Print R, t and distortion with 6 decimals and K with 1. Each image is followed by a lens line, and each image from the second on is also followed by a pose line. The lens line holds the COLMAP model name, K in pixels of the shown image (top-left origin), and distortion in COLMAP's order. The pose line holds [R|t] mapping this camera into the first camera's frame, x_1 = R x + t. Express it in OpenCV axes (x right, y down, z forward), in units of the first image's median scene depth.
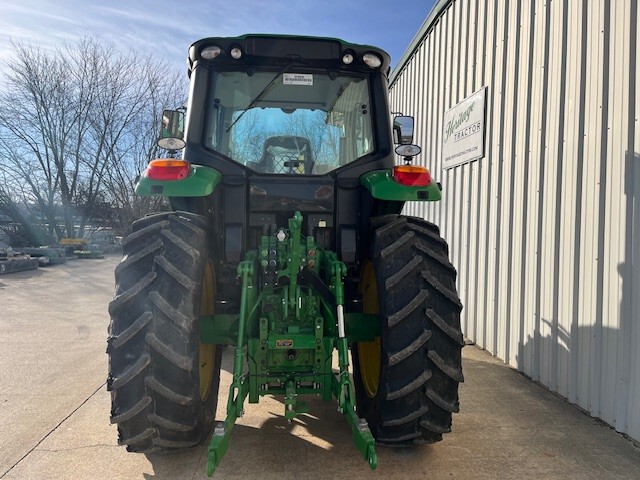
lens RADIAL K [[485.3, 0, 327.5], [0, 485.3, 231.6], [0, 0, 1]] dist [0.068078, -0.084190]
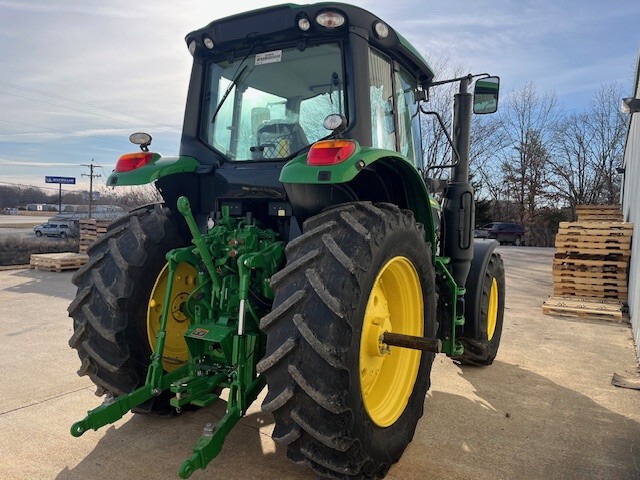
lens RADIAL K [[485.3, 0, 324.1], [0, 485.3, 240.1], [0, 0, 1]] dist [0.068078, -0.084190]
pose [[0.814831, 0.035983, -0.578580, 0.656533], [-0.024510, 0.999318, 0.027630, 0.009644], [0.579180, -0.008333, 0.815157, 0.332369]]
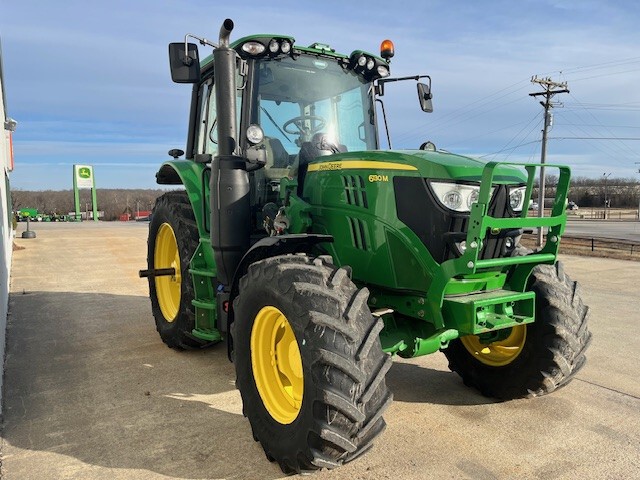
lens RADIAL K [[485.3, 0, 317.6], [0, 485.3, 237.0], [0, 0, 1]] dist [0.068078, -0.084190]
pose [[-0.896059, 0.028458, -0.443023, 0.492799], [-0.011354, 0.996148, 0.086954, -0.032778], [0.443790, 0.082946, -0.892284, 2.774121]]
